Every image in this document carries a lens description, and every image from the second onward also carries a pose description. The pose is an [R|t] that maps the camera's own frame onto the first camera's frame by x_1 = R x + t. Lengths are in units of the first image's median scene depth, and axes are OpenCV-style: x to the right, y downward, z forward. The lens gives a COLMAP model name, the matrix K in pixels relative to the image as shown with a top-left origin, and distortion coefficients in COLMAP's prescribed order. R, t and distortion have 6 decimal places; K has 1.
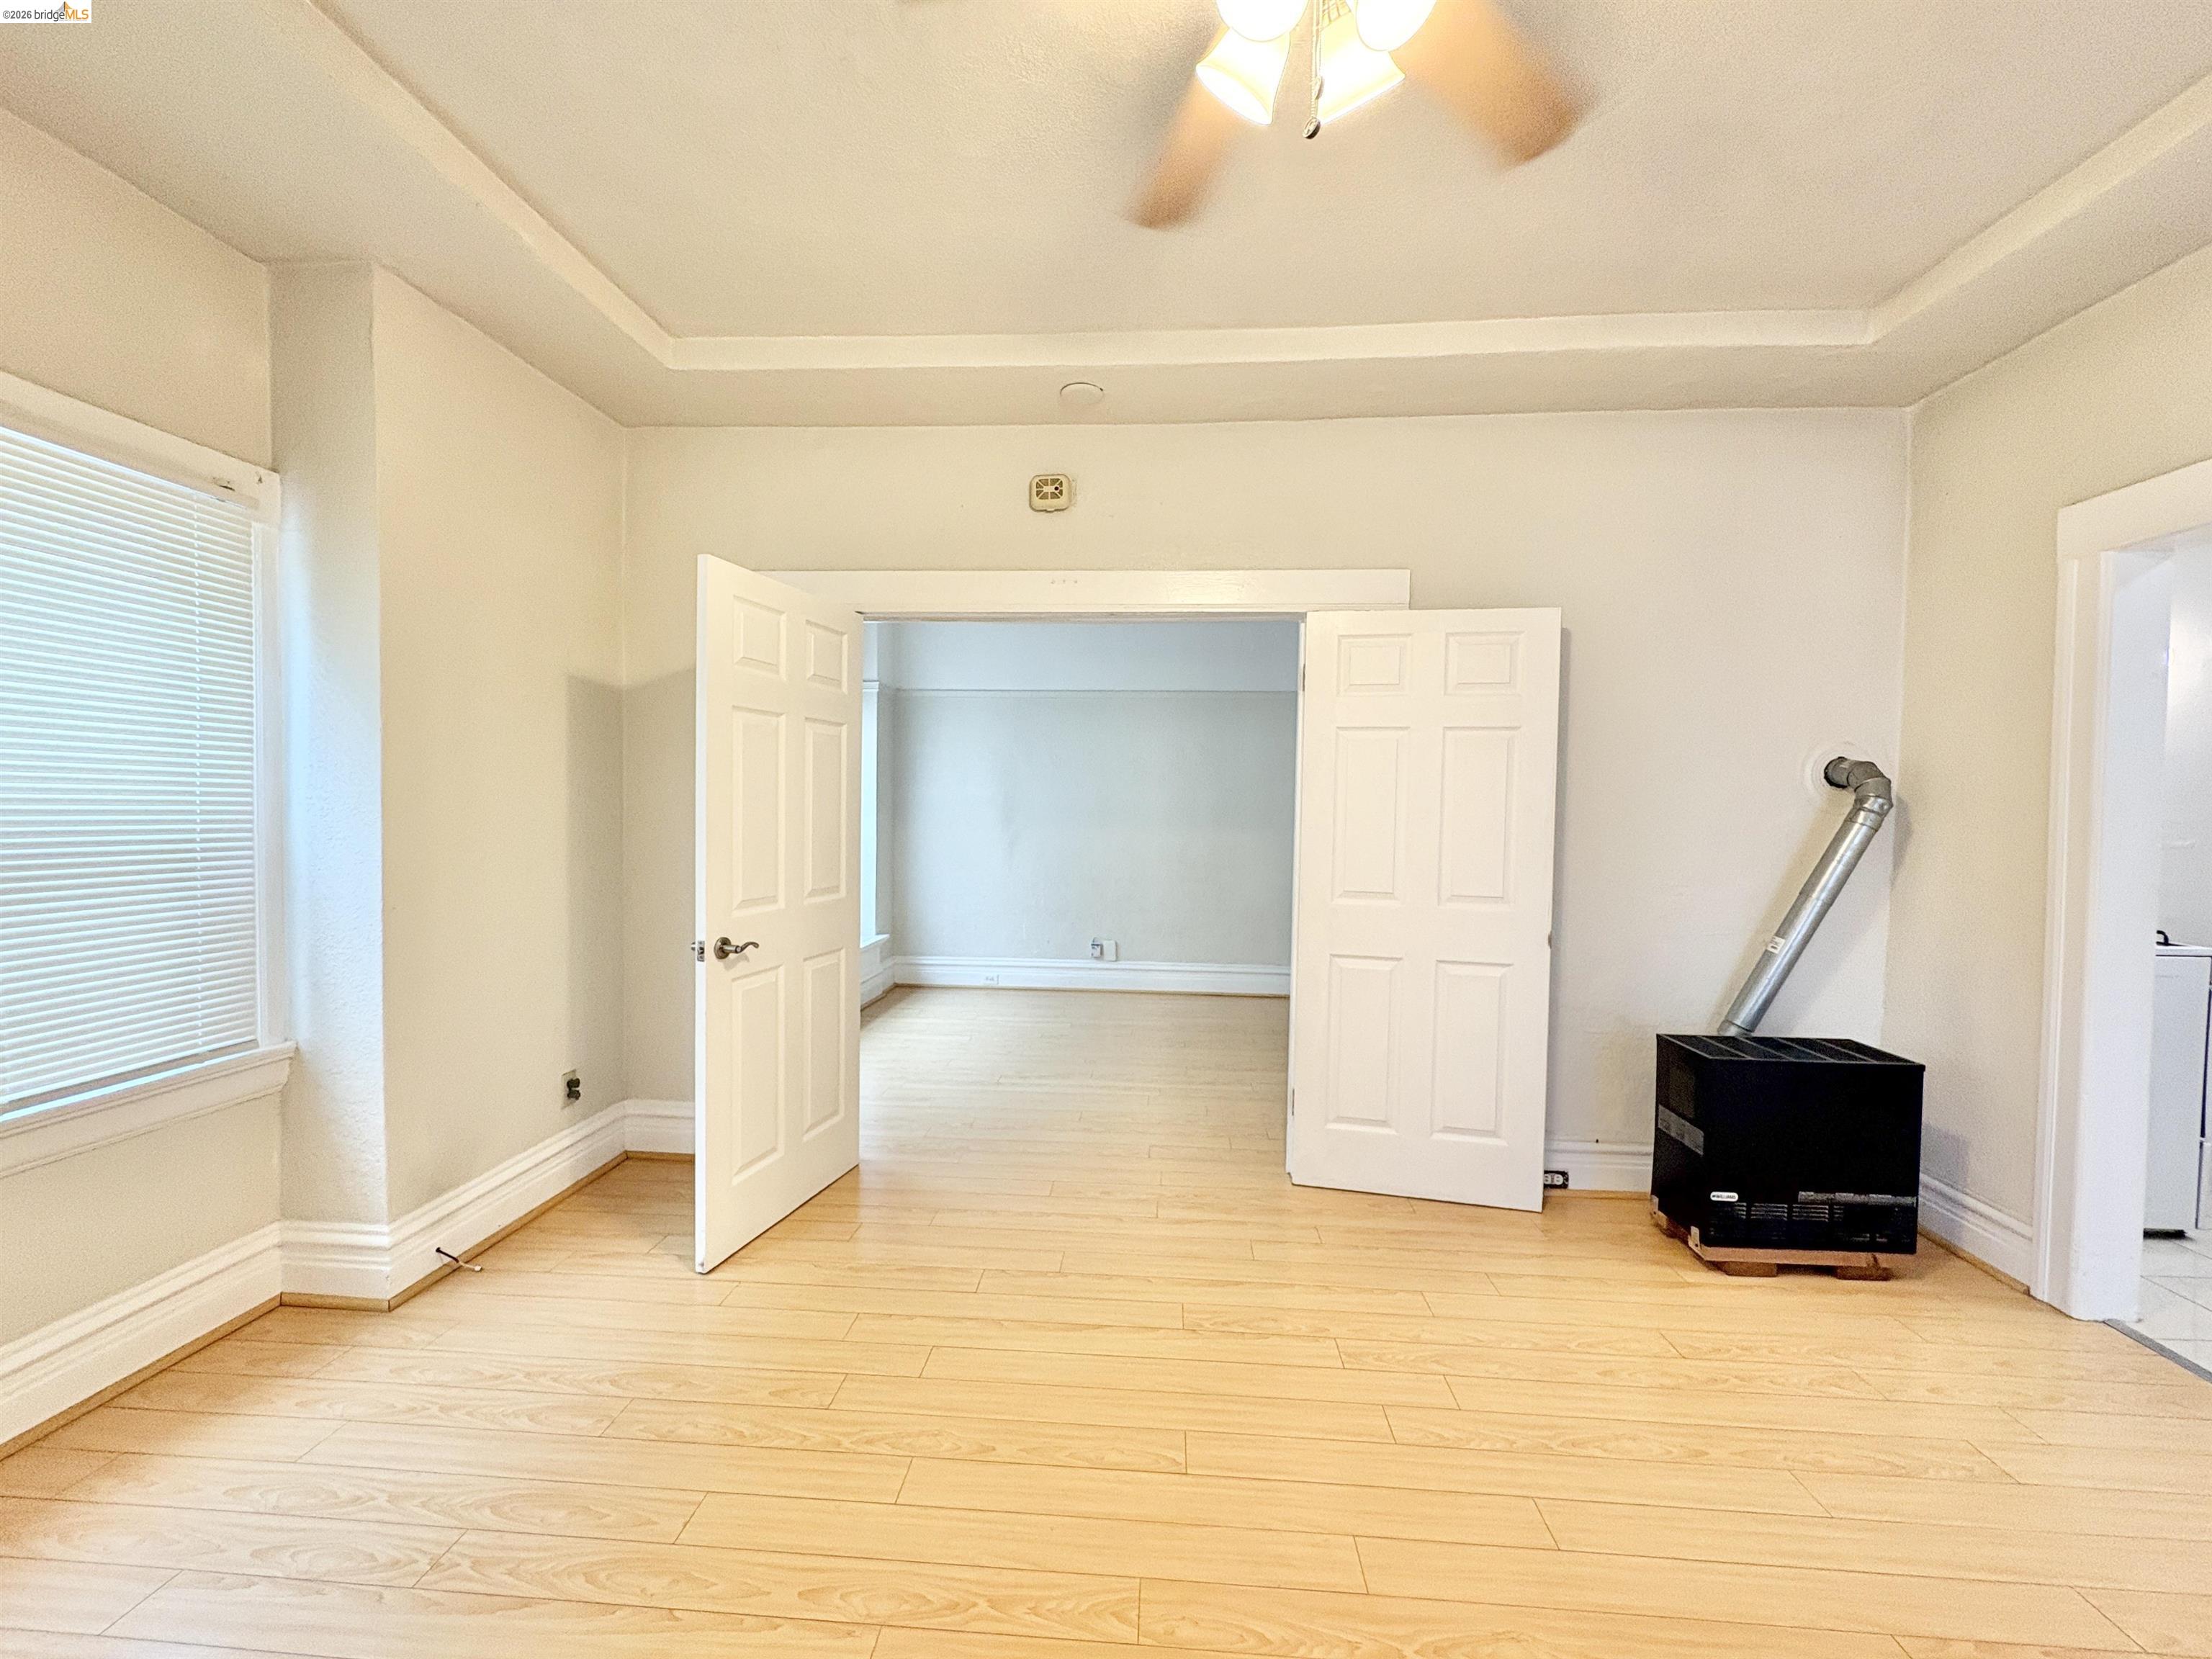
lens RADIAL K [[871.7, 0, 1104.4], [0, 871.7, 833.7], [0, 0, 1]] dist [-0.003864, -0.000244]
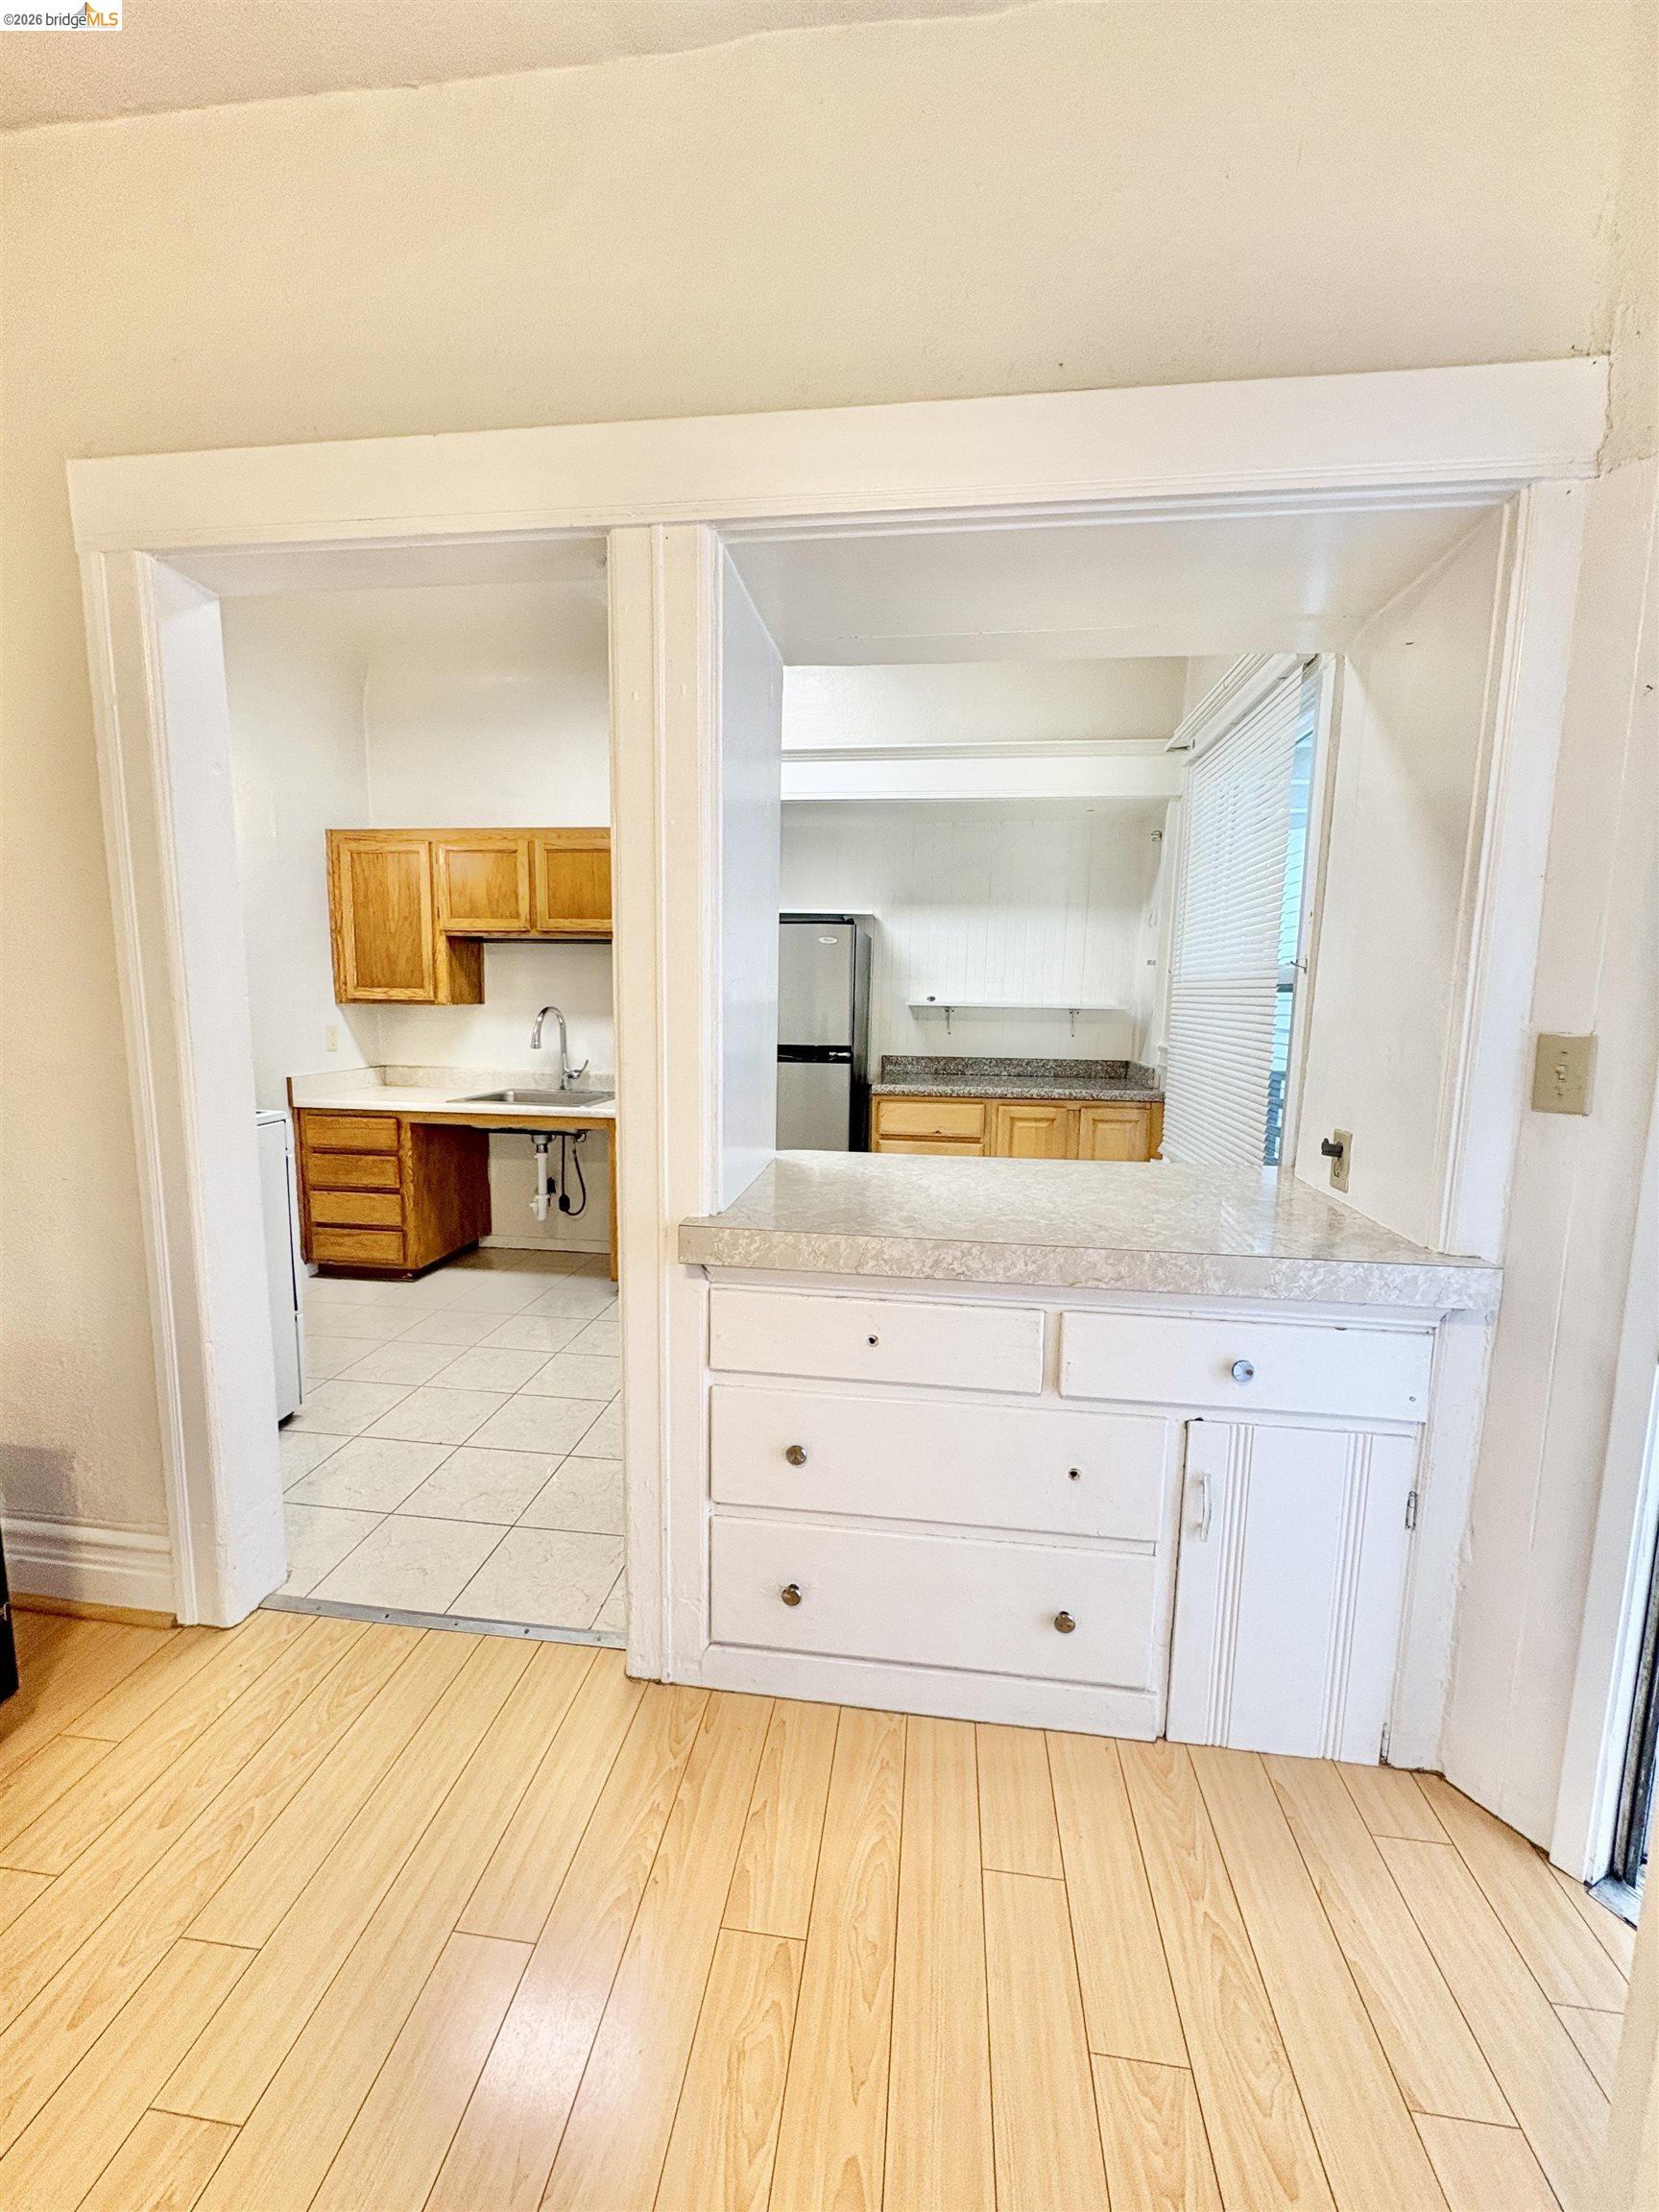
lens RADIAL K [[871.7, 0, 831.2], [0, 871.7, 1103.4], [0, 0, 1]] dist [-0.003864, -0.000244]
pose [[0.039163, -0.144349, 0.988751, 0.430764], [0.010855, 0.989514, 0.144031, 0.000706], [-0.999174, 0.005093, 0.040319, 0.418194]]
